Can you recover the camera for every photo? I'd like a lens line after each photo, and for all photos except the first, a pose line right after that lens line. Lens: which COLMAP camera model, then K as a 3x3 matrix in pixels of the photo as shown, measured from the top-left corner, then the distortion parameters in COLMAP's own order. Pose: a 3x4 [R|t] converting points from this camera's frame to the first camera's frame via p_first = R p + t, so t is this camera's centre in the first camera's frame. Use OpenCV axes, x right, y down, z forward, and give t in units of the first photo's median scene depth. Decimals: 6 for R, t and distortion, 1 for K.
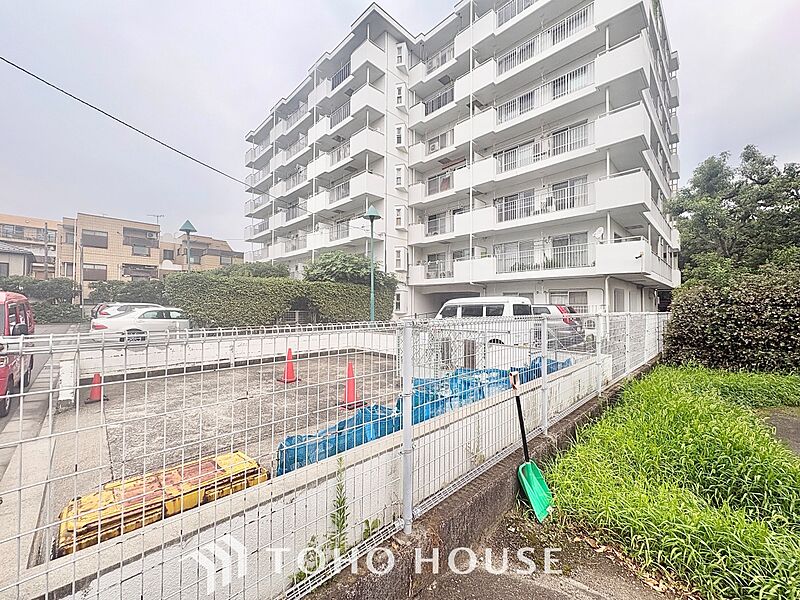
lens RADIAL K [[318.6, 0, 400.6], [0, 318.6, 300.5], [0, 0, 1]] dist [-0.001162, 0.000642]
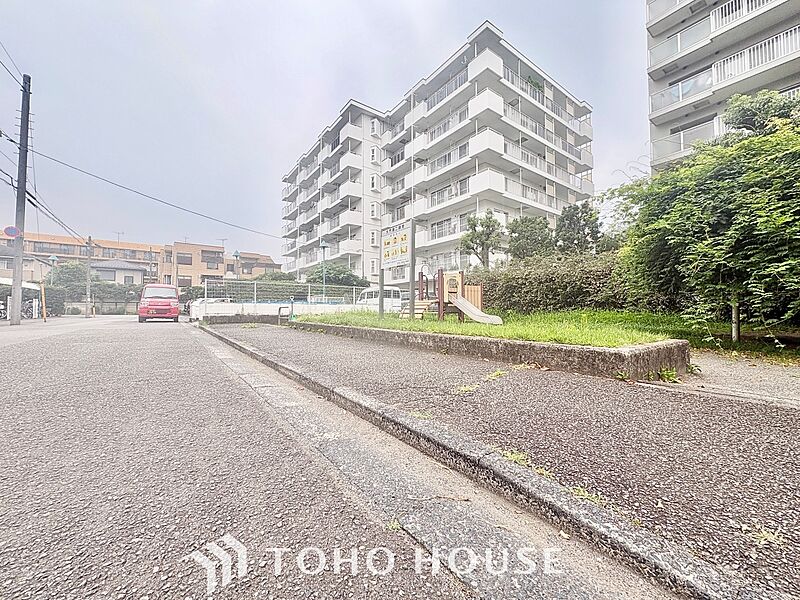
lens RADIAL K [[318.6, 0, 400.3], [0, 318.6, 298.5], [0, 0, 1]] dist [-0.001162, 0.000642]
pose [[0.989014, -0.014437, -0.147117, 0.324912], [0.011347, 0.999697, -0.021823, 0.046784], [0.147388, 0.019914, 0.988878, -0.408312]]
